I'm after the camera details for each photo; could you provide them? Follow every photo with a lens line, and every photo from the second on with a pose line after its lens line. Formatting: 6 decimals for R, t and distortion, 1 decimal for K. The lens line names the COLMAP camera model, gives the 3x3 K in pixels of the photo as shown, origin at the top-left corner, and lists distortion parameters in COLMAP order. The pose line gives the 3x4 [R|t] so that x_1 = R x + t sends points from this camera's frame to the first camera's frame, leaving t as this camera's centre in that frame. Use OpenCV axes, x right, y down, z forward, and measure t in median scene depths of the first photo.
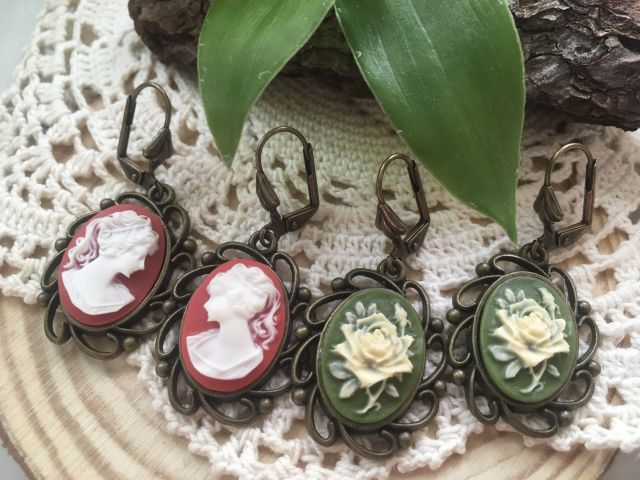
lens RADIAL K [[581.2, 0, 322.0], [0, 581.2, 239.8], [0, 0, 1]] dist [-0.032730, 0.000000]
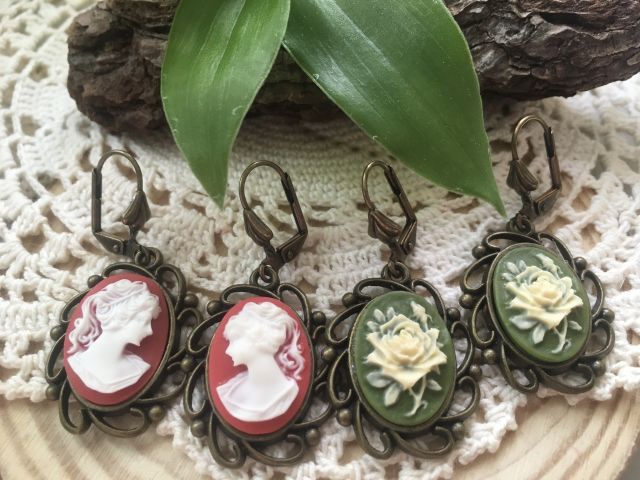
lens RADIAL K [[581.2, 0, 317.7], [0, 581.2, 239.9], [0, 0, 1]] dist [-0.032730, 0.000000]
pose [[0.965350, -0.234353, 0.114796, -0.114872], [0.244682, 0.965784, -0.085978, 0.049798], [-0.090719, 0.111087, 0.989661, 0.002195]]
